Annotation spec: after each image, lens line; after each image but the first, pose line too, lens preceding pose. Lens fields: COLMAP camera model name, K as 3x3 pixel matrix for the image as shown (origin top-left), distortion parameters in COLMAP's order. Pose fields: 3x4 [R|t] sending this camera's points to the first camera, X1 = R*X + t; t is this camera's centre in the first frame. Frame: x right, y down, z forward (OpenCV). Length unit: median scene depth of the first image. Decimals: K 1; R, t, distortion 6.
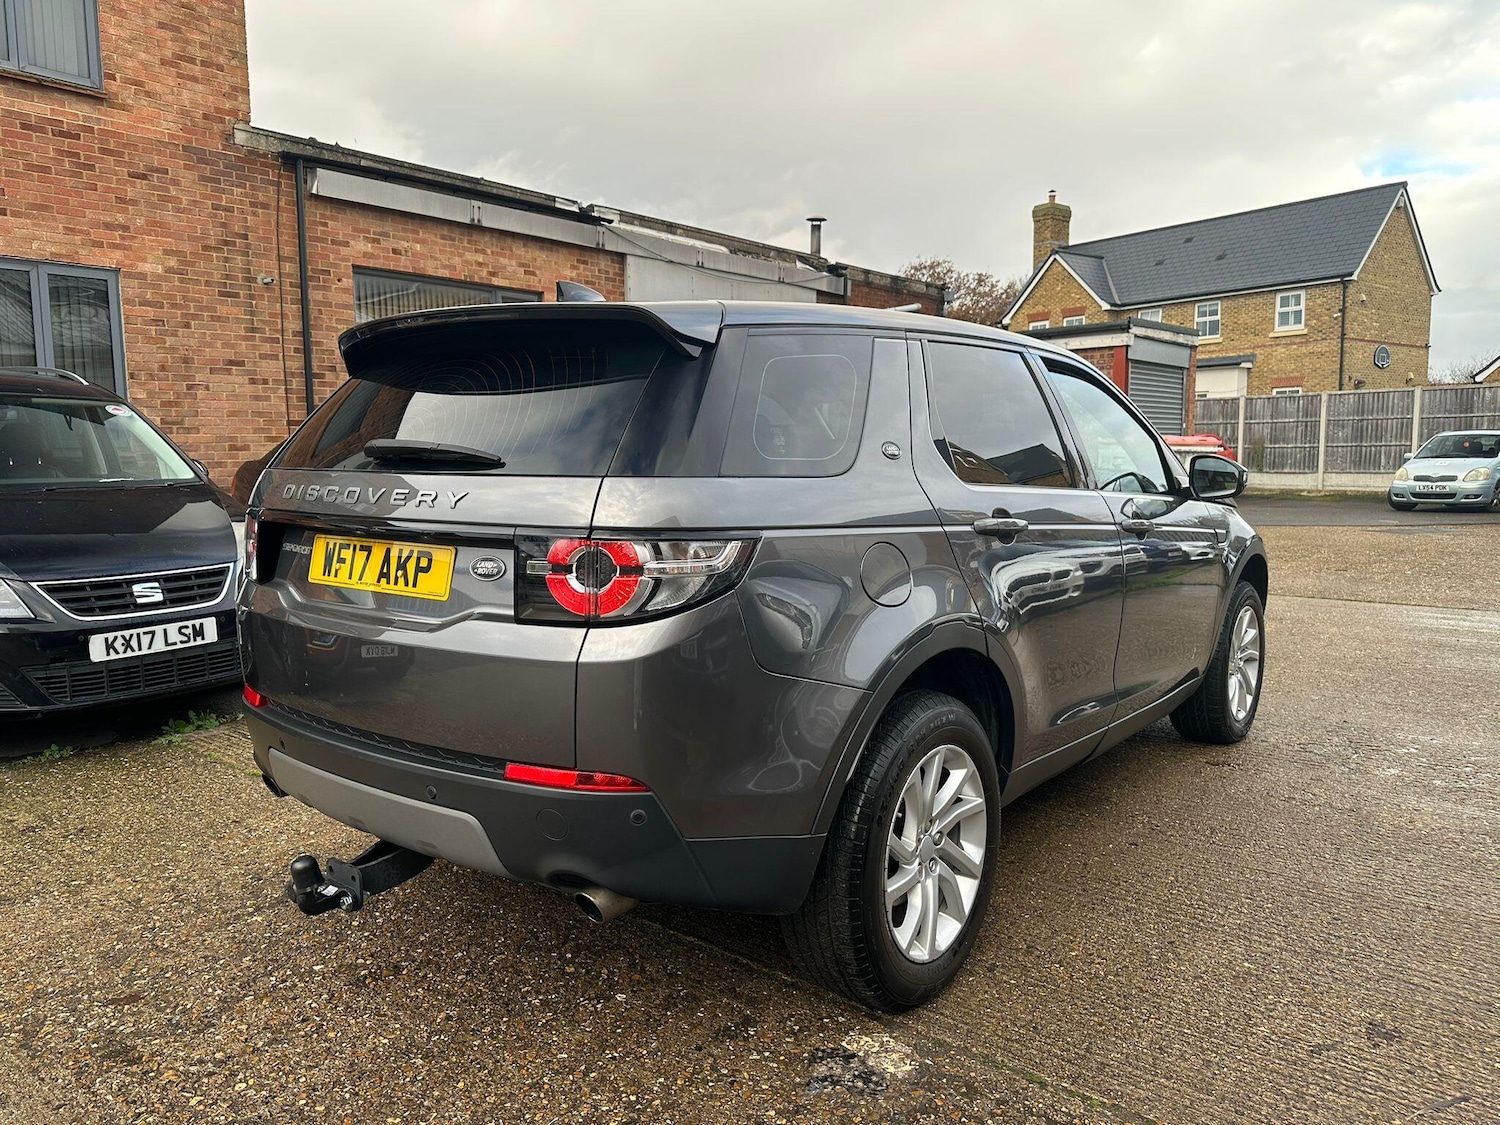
lens RADIAL K [[1070.8, 0, 738.3], [0, 1070.8, 562.4], [0, 0, 1]] dist [0.015959, -0.018521]
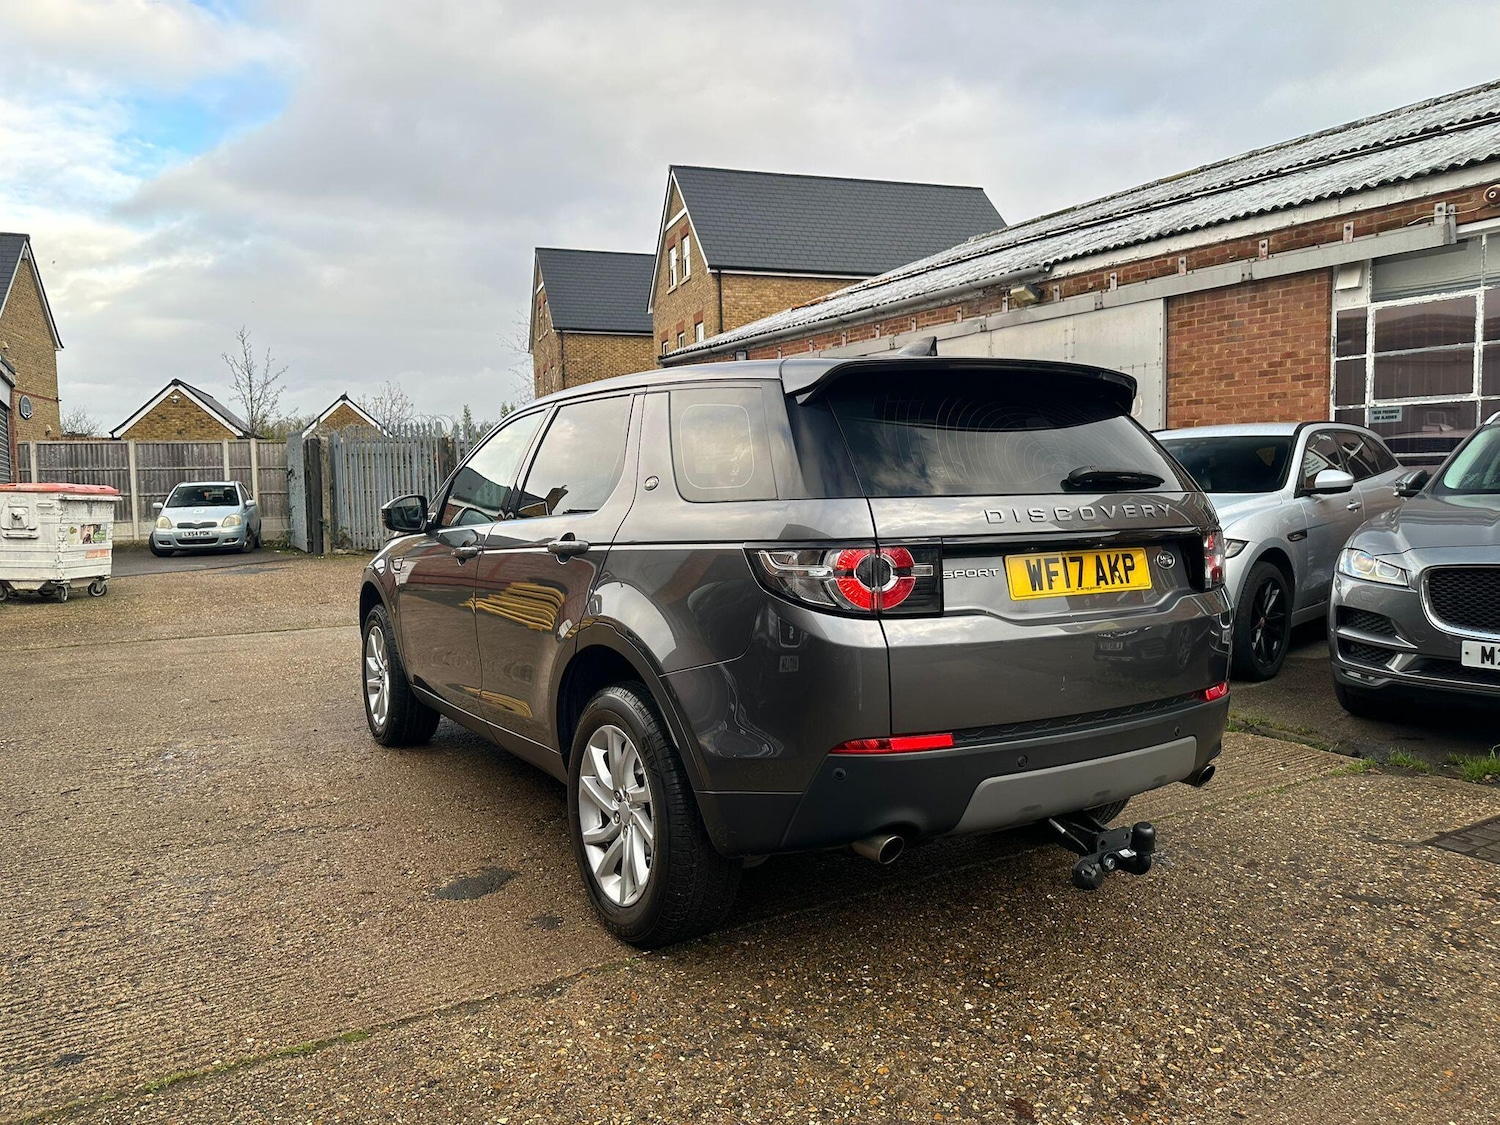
lens RADIAL K [[1072.6, 0, 740.8], [0, 1072.6, 544.4], [0, 0, 1]] dist [0.028306, -0.033390]
pose [[0.321023, -0.046583, 0.945925, -0.760173], [0.109752, 0.993890, 0.011698, -0.040285], [-0.940691, 0.100062, 0.324174, 0.464880]]
